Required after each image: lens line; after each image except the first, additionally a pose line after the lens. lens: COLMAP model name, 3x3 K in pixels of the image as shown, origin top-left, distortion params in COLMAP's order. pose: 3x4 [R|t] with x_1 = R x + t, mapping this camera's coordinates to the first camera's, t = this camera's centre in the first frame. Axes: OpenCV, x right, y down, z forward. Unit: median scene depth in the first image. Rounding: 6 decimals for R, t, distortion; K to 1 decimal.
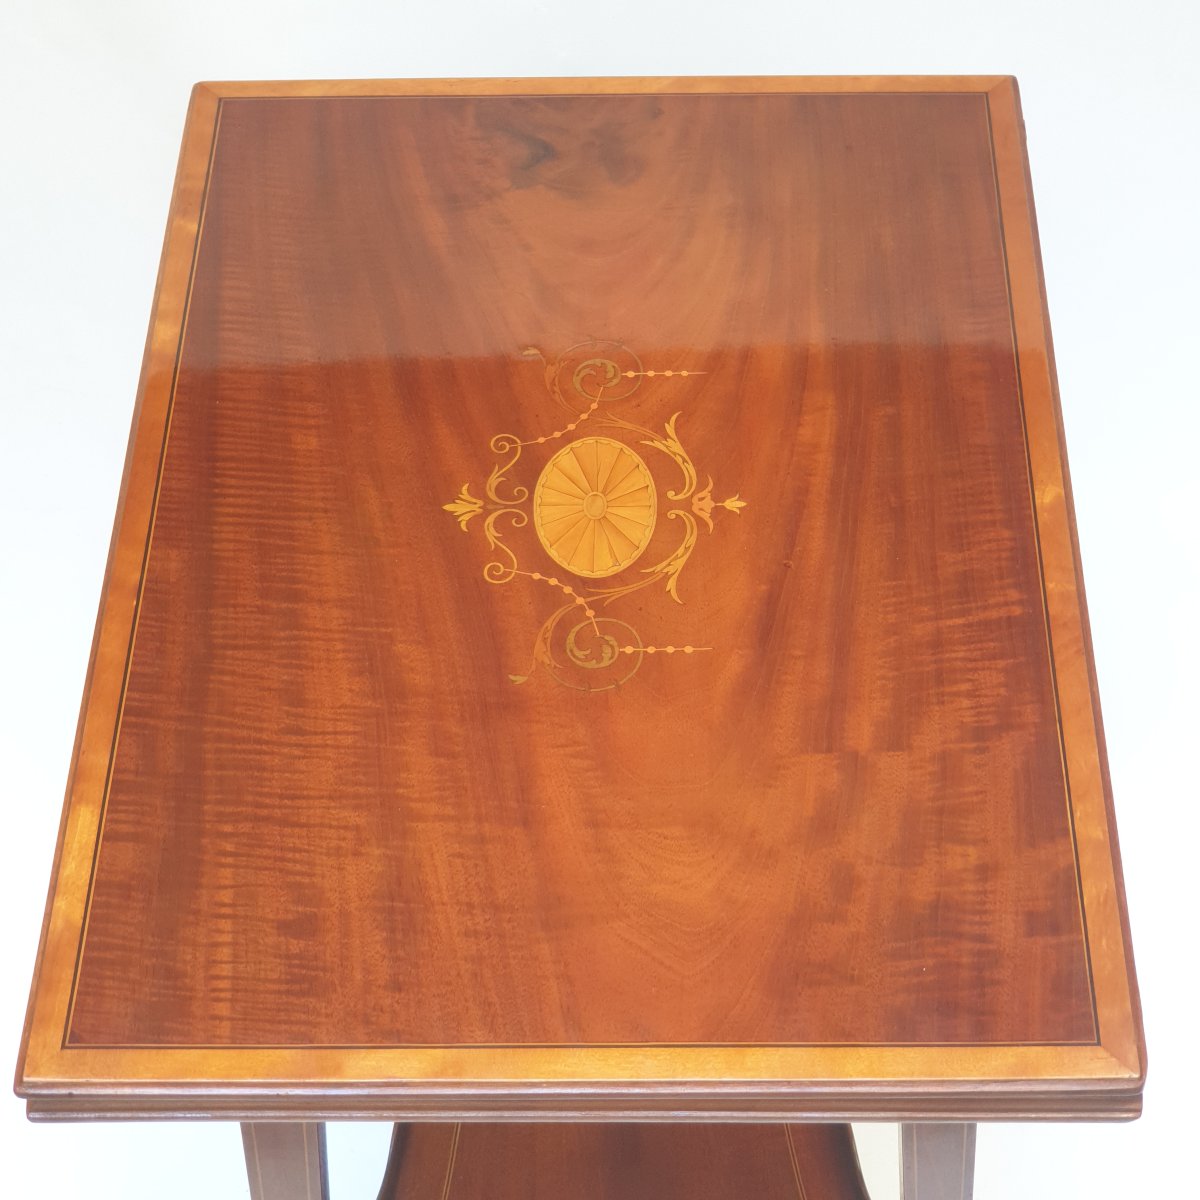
lens RADIAL K [[2524.2, 0, 600.0], [0, 2524.2, 600.0], [0, 0, 1]] dist [0.075805, 0.290082]
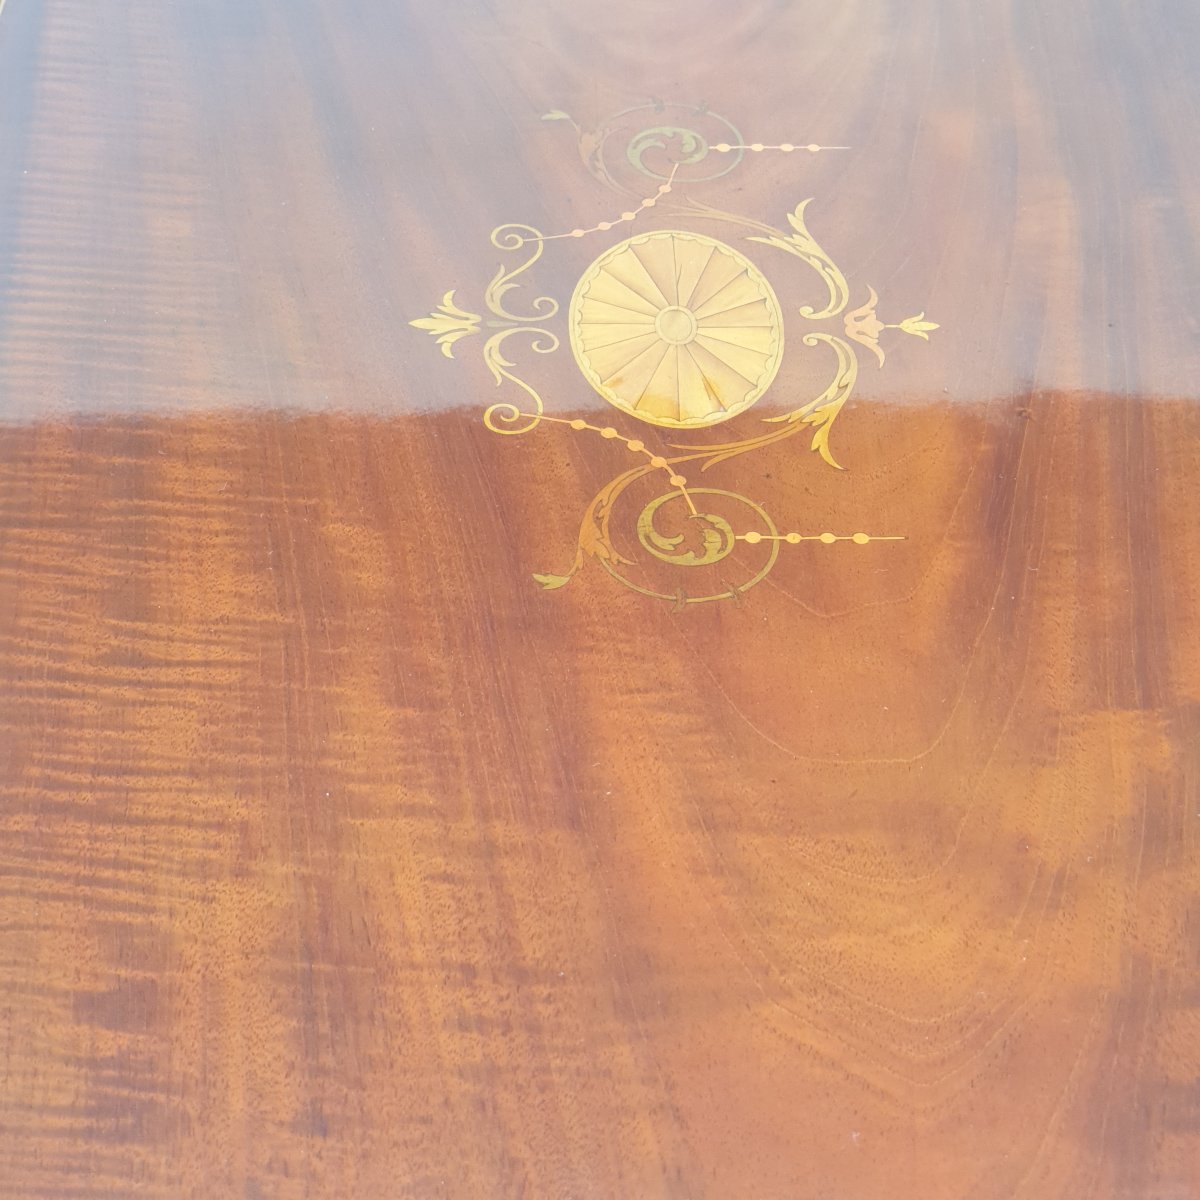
lens RADIAL K [[2542.2, 0, 602.5], [0, 2542.2, 555.7], [0, 0, 1]] dist [0.243999, -2.313281]
pose [[0.998465, 0.023417, 0.050198, -0.049552], [-0.015218, 0.987339, -0.157893, 0.113252], [-0.053260, 0.156887, 0.986179, 0.467086]]
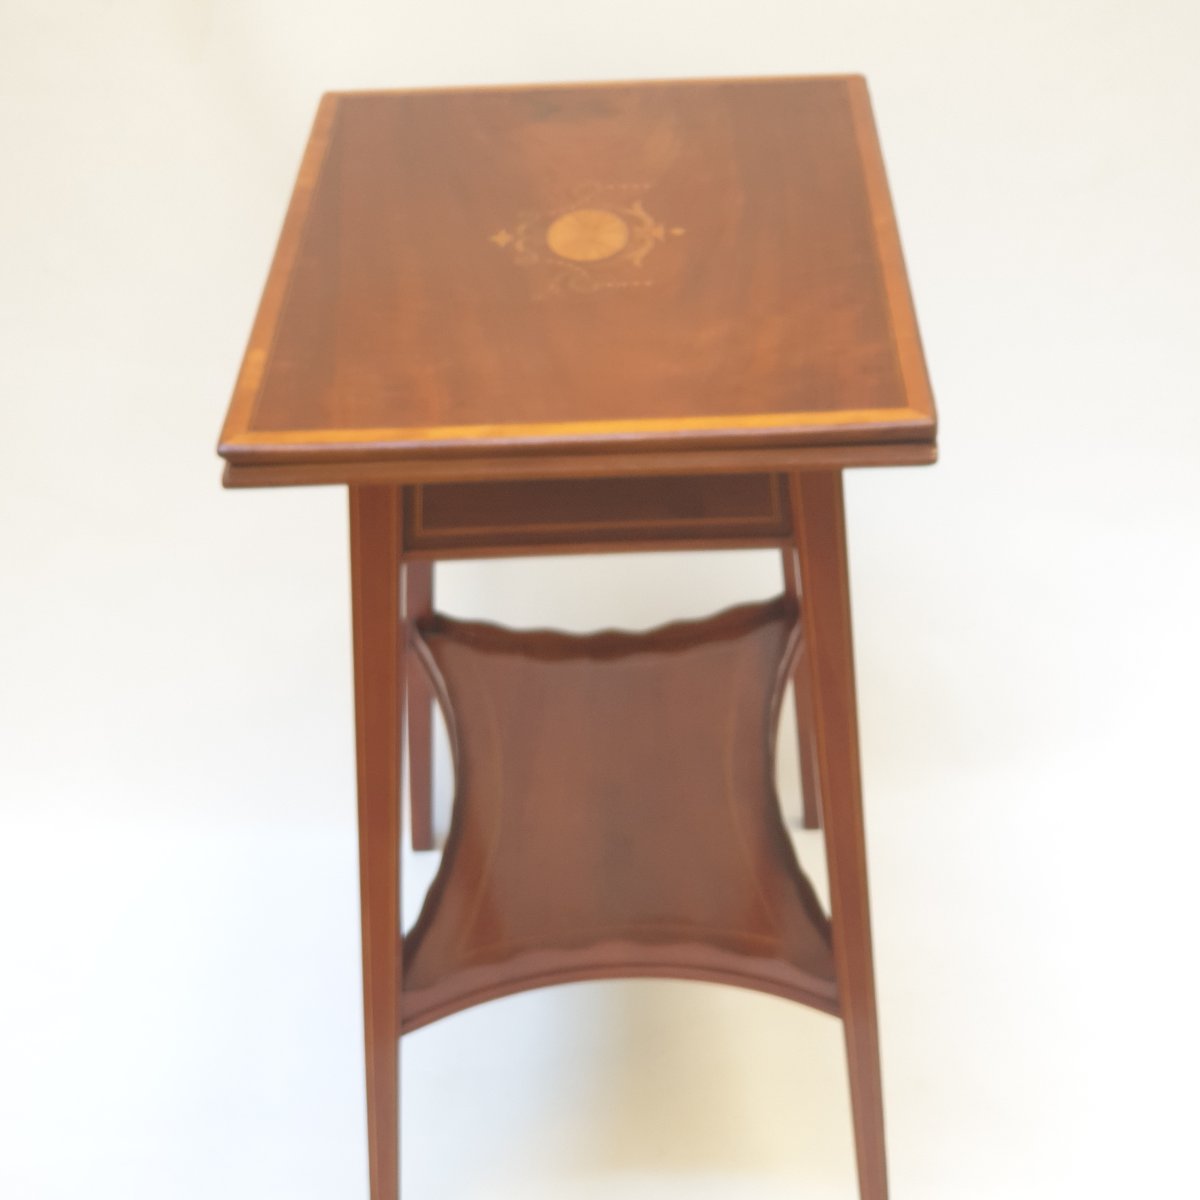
lens RADIAL K [[2524.2, 0, 600.0], [0, 2524.2, 600.0], [0, 0, 1]] dist [0.075805, 0.290082]
pose [[0.999971, -0.007424, -0.001505, 0.006894], [0.006497, 0.942761, -0.333405, 0.729829], [0.003894, 0.333386, 0.942782, -0.399494]]
